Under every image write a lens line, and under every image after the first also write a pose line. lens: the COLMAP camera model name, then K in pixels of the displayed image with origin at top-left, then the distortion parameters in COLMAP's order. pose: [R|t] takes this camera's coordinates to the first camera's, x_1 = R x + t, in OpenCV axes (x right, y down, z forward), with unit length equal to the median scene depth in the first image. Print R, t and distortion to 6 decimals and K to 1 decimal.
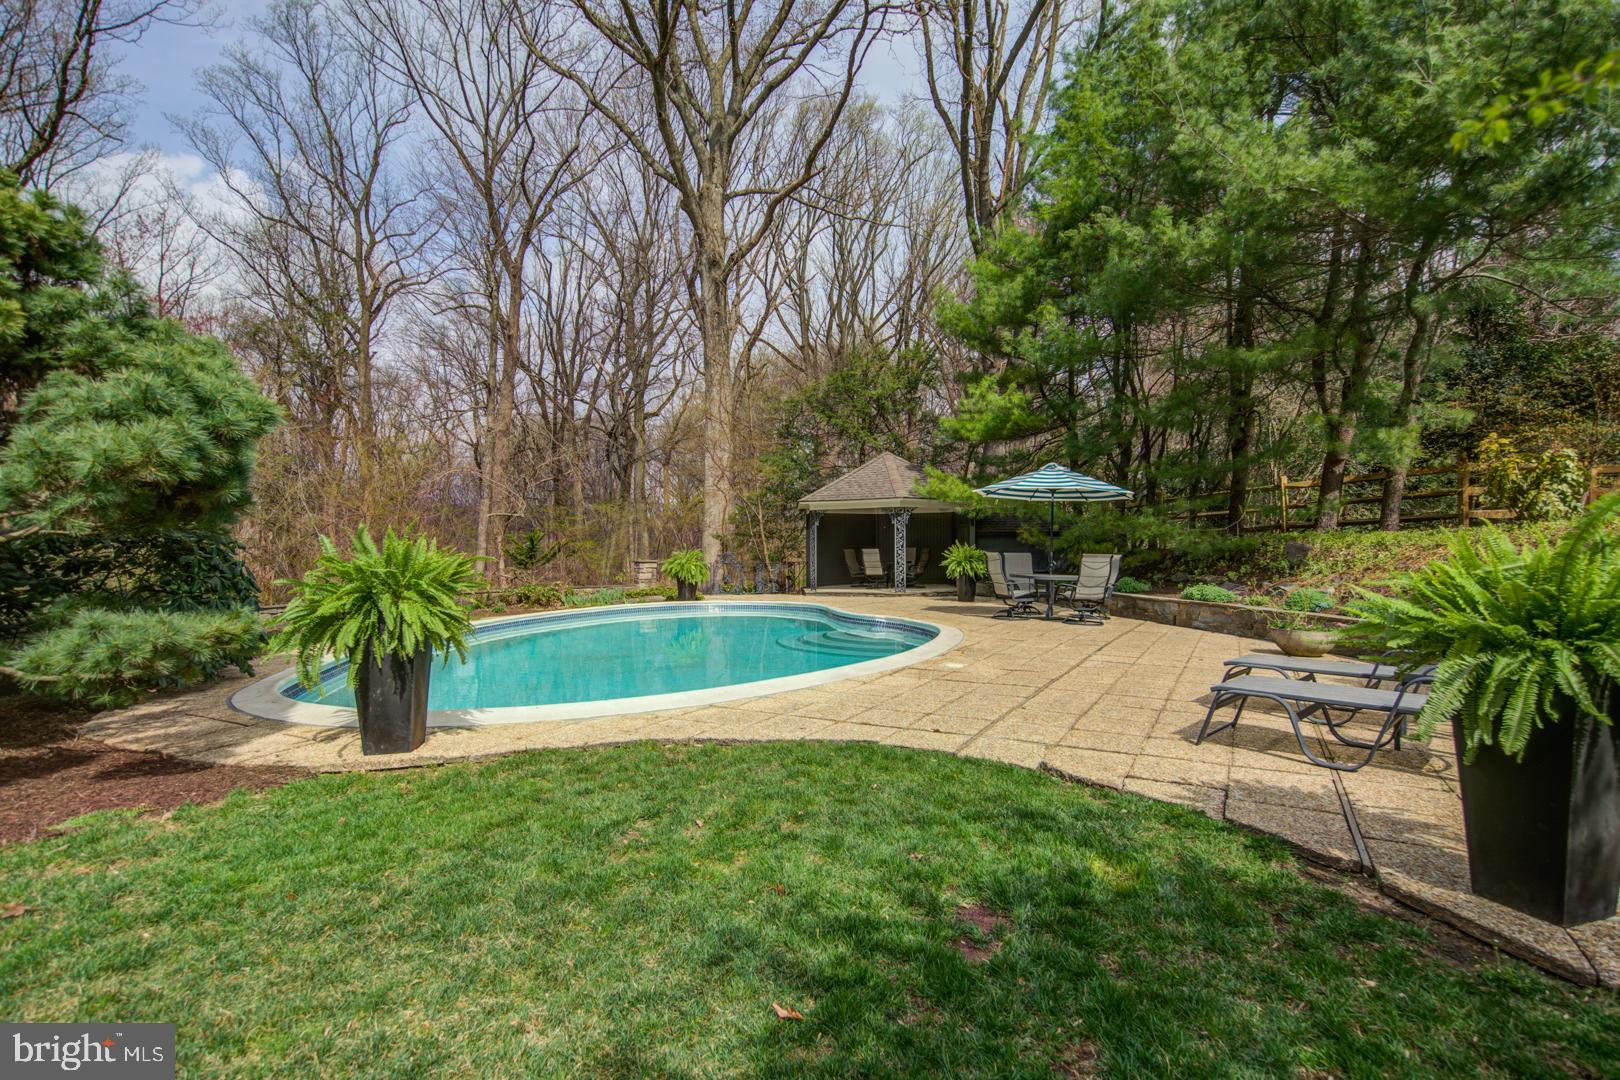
lens RADIAL K [[826.5, 0, 823.6], [0, 826.5, 535.9], [0, 0, 1]] dist [-0.000482, -0.000083]
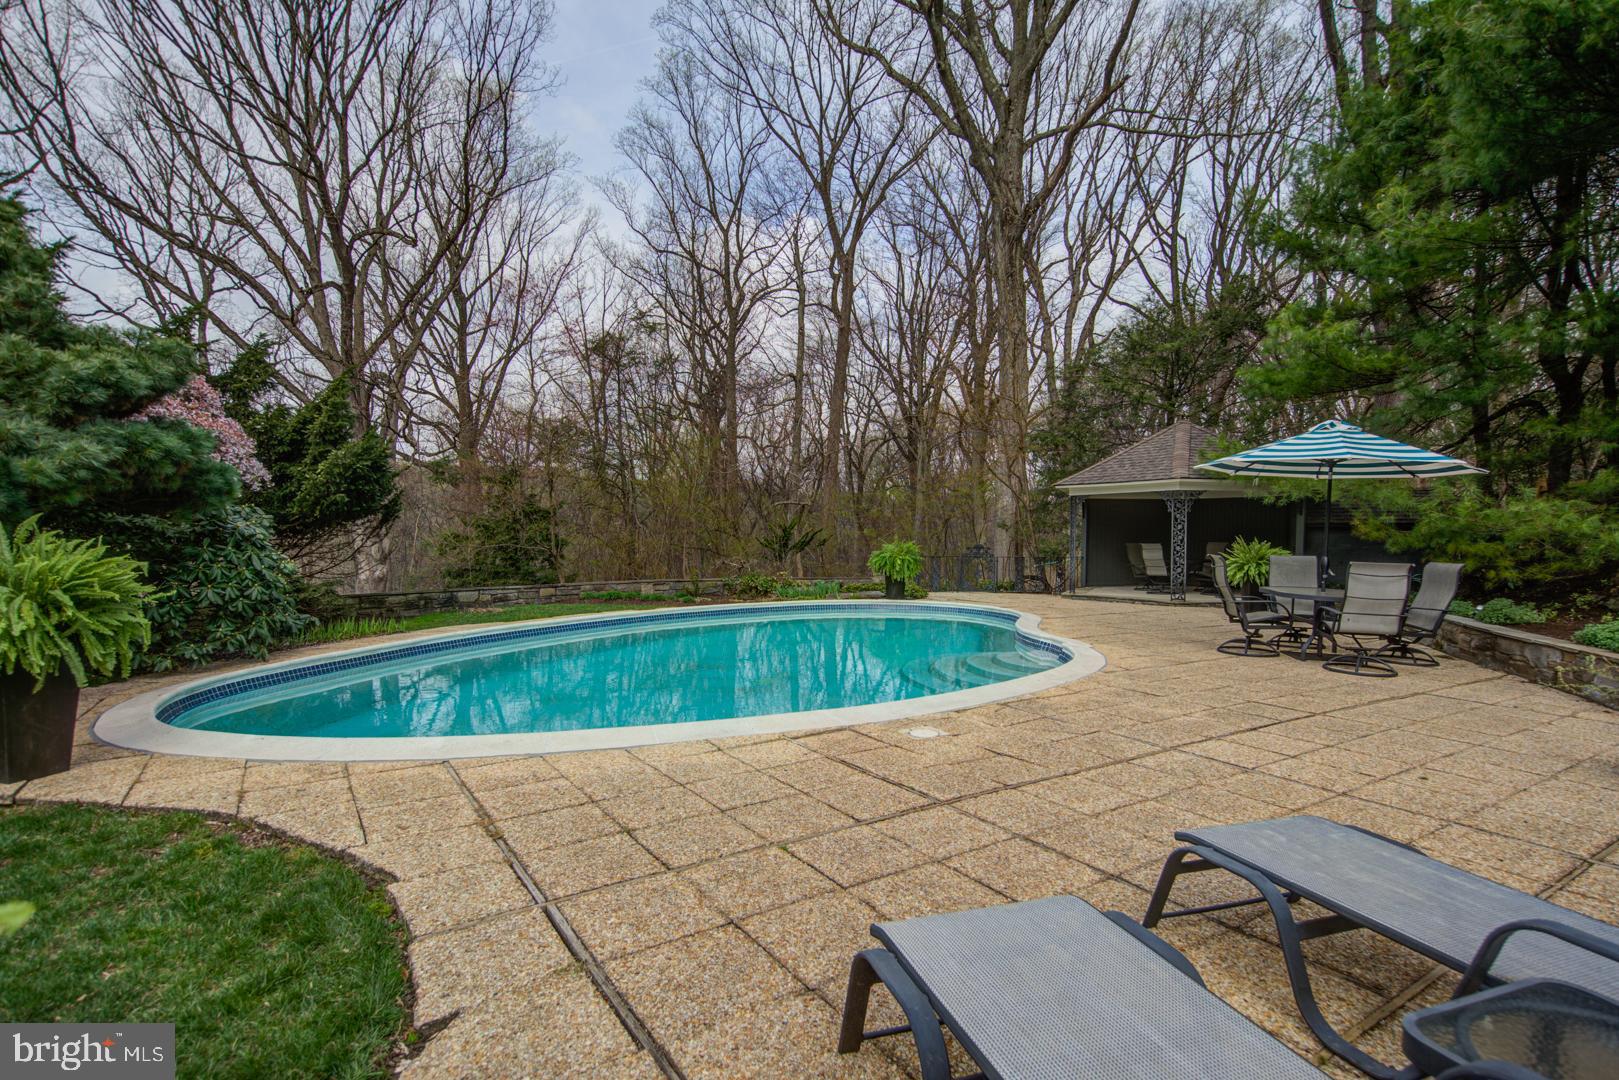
lens RADIAL K [[826.0, 0, 801.5], [0, 826.0, 539.8], [0, 0, 1]] dist [-0.000482, -0.000083]
pose [[0.875466, 0.012219, -0.483125, 0.147931], [-0.001912, 0.999760, 0.021820, -0.004430], [0.483275, -0.018179, 0.875280, 0.144808]]
